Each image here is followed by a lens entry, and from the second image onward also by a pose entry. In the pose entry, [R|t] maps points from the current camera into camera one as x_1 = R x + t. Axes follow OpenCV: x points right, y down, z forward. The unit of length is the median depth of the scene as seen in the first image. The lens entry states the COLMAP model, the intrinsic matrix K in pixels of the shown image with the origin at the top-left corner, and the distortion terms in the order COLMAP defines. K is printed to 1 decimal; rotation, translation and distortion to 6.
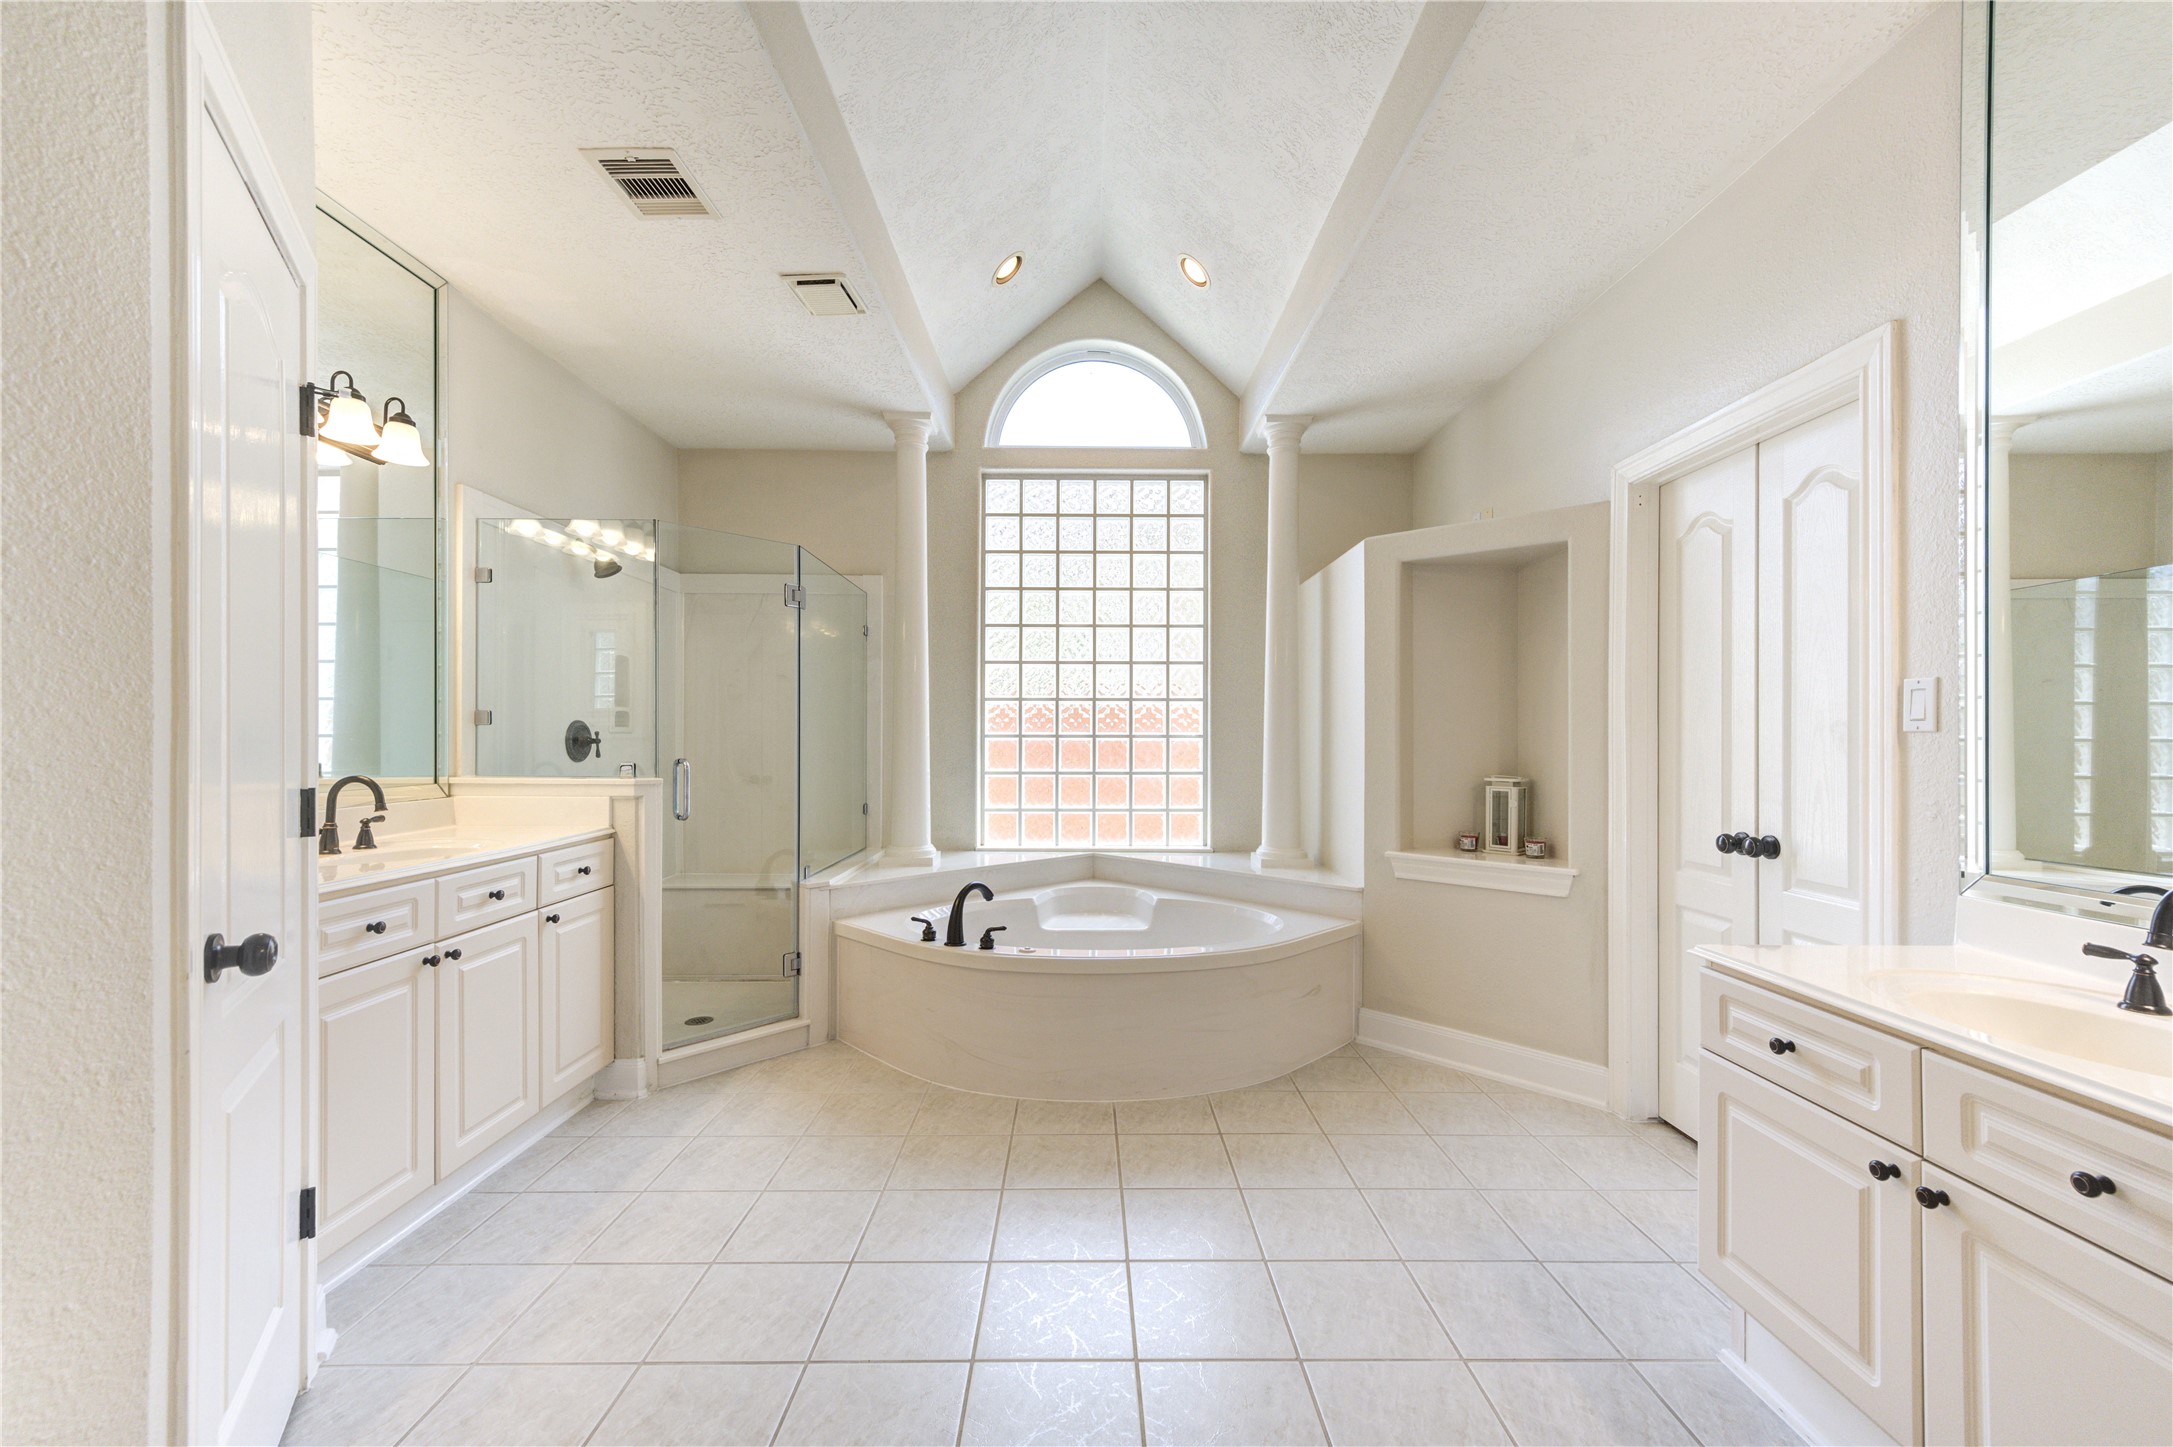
lens RADIAL K [[868.5, 0, 1081.3], [0, 868.5, 729.0], [0, 0, 1]] dist [0.002170, -0.000497]
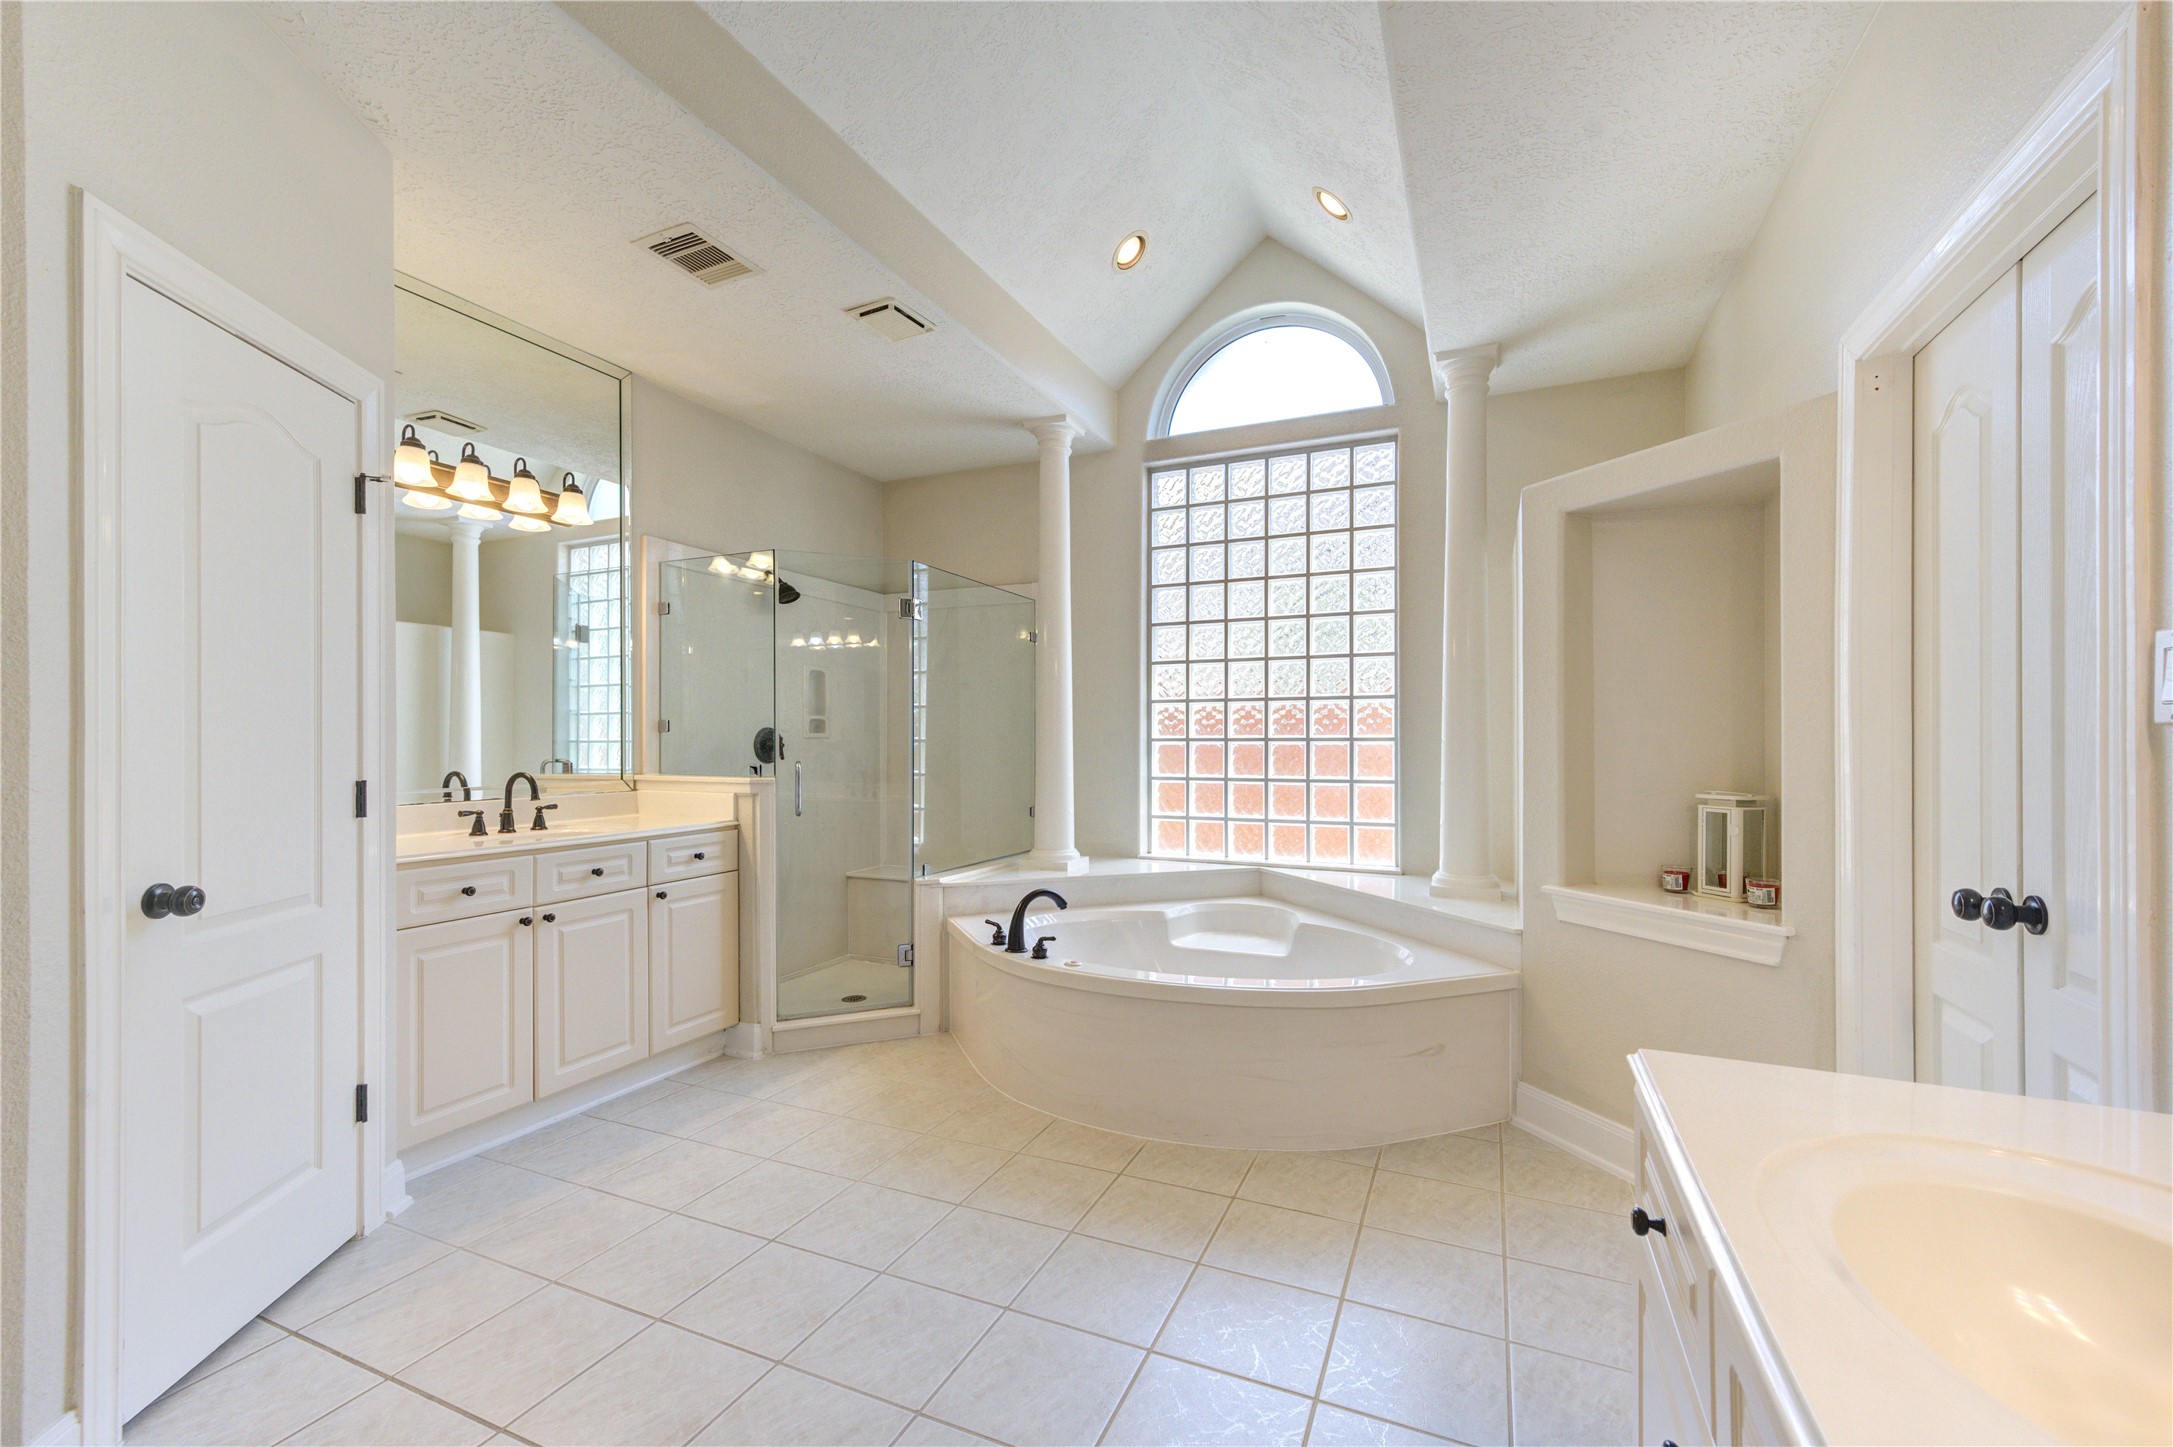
lens RADIAL K [[881.4, 0, 1087.8], [0, 881.4, 731.8], [0, 0, 1]] dist [0.003069, 0.000382]
pose [[0.910090, -0.007649, -0.414340, 0.311584], [0.006834, 0.999971, -0.003448, 0.002907], [0.414354, 0.000306, 0.910116, 0.109740]]
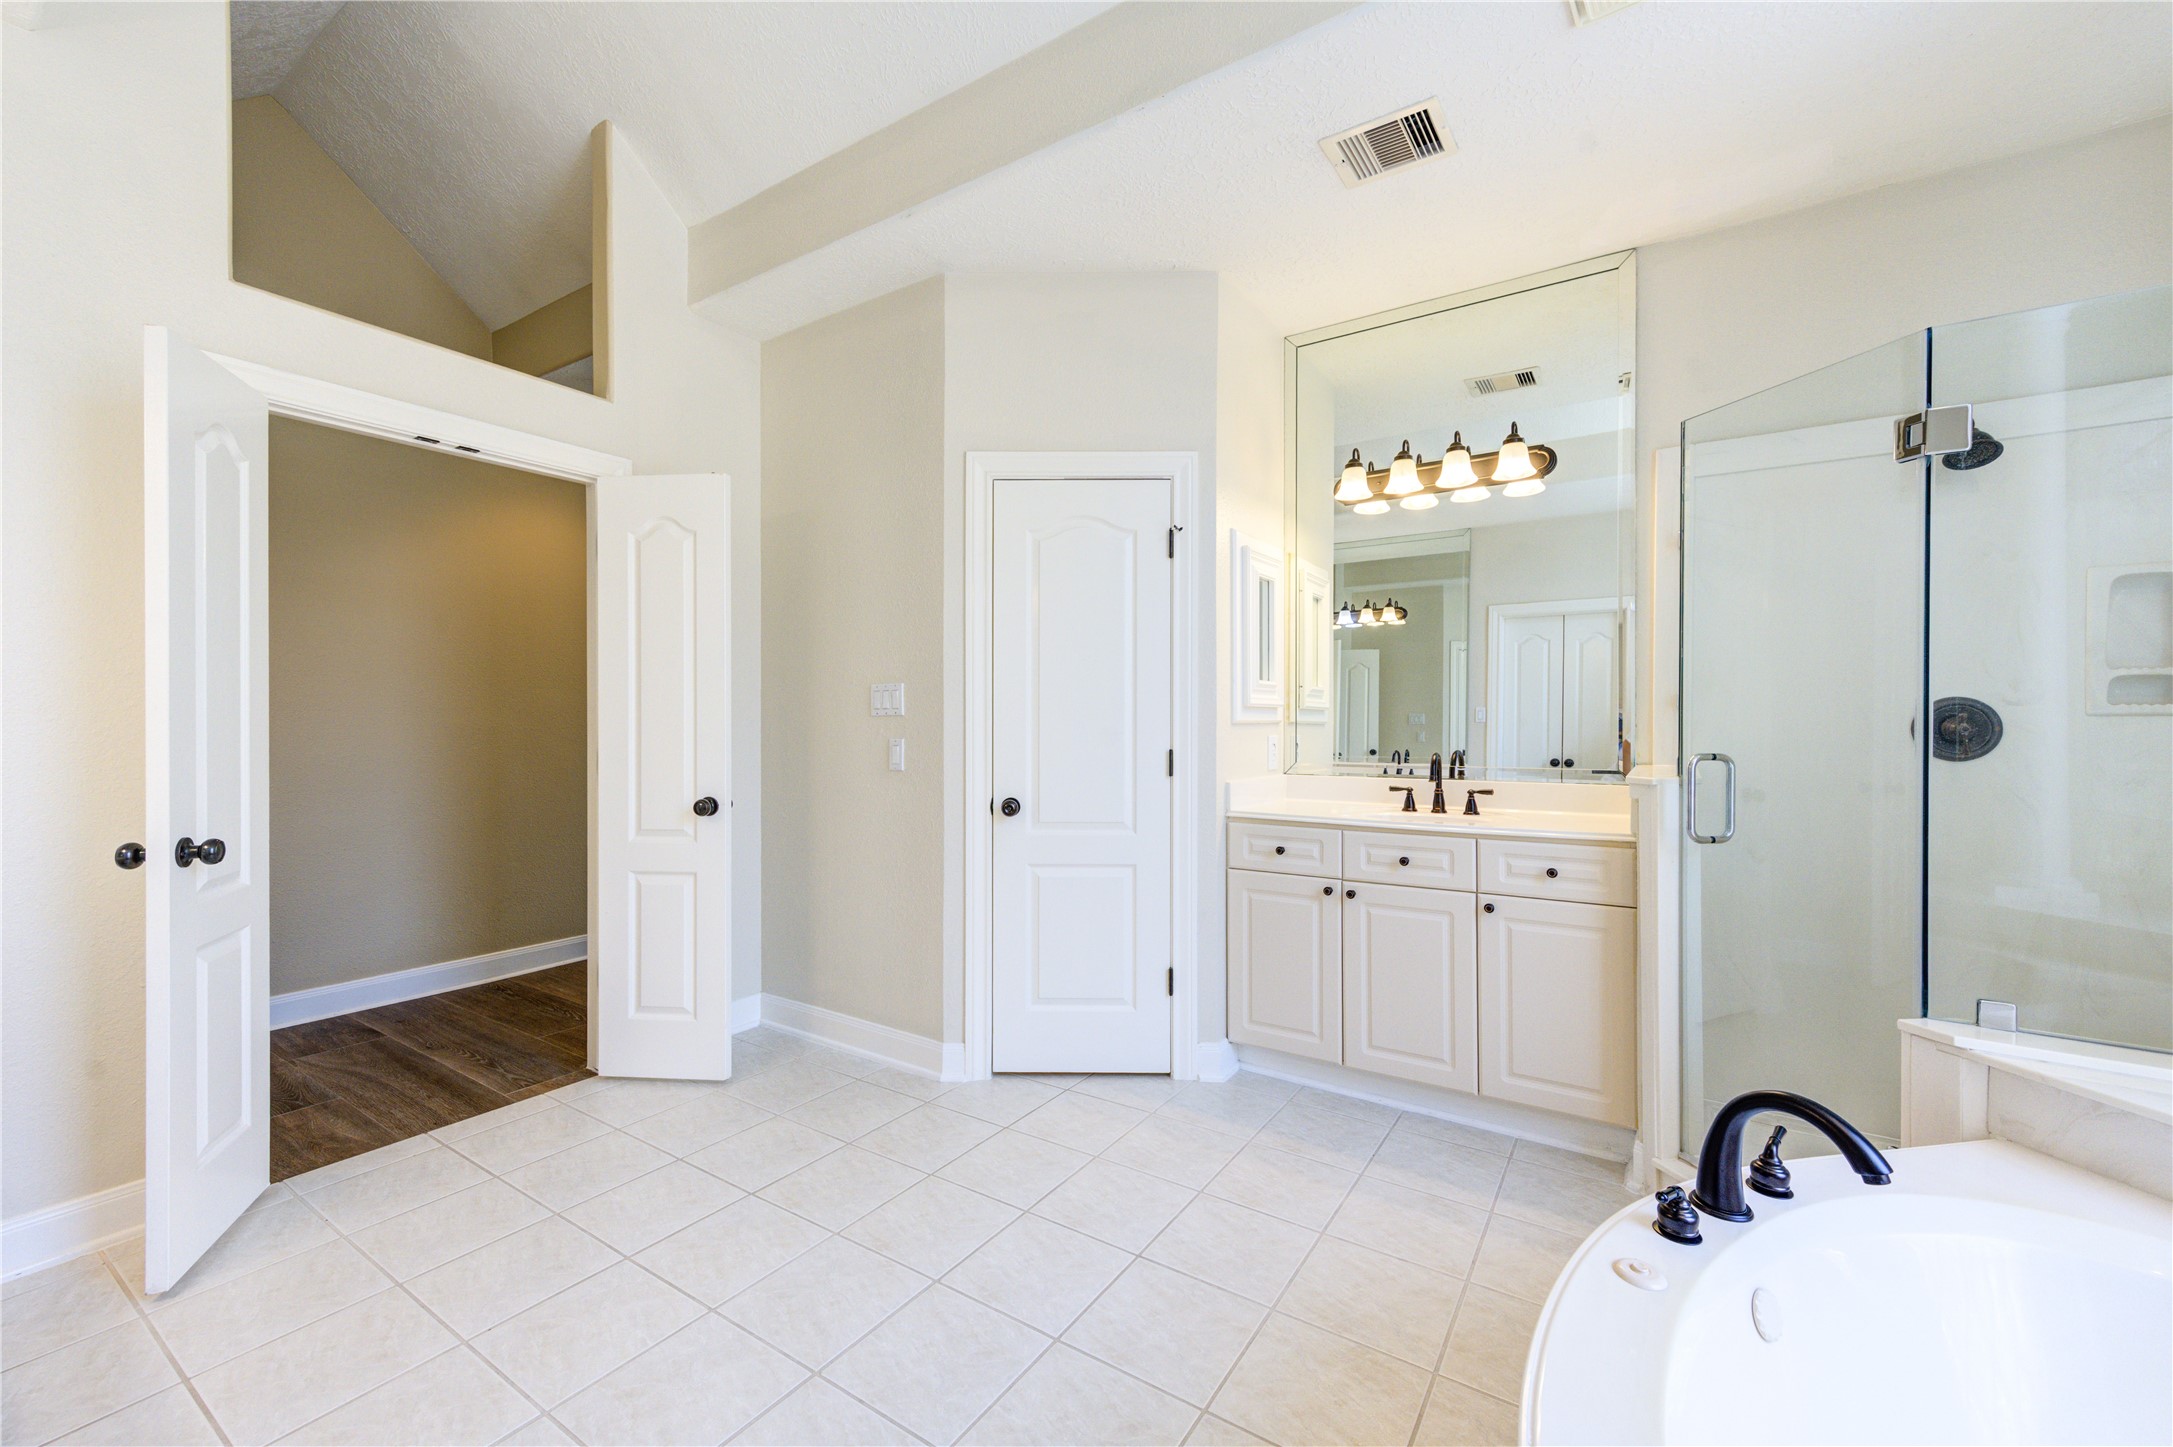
lens RADIAL K [[881.4, 0, 1087.8], [0, 881.4, 731.8], [0, 0, 1]] dist [0.003069, 0.000382]
pose [[-0.564447, 0.004892, -0.825455, 0.344438], [0.005203, 0.999984, 0.002368, 0.011614], [0.825453, -0.002959, -0.564463, 0.882644]]
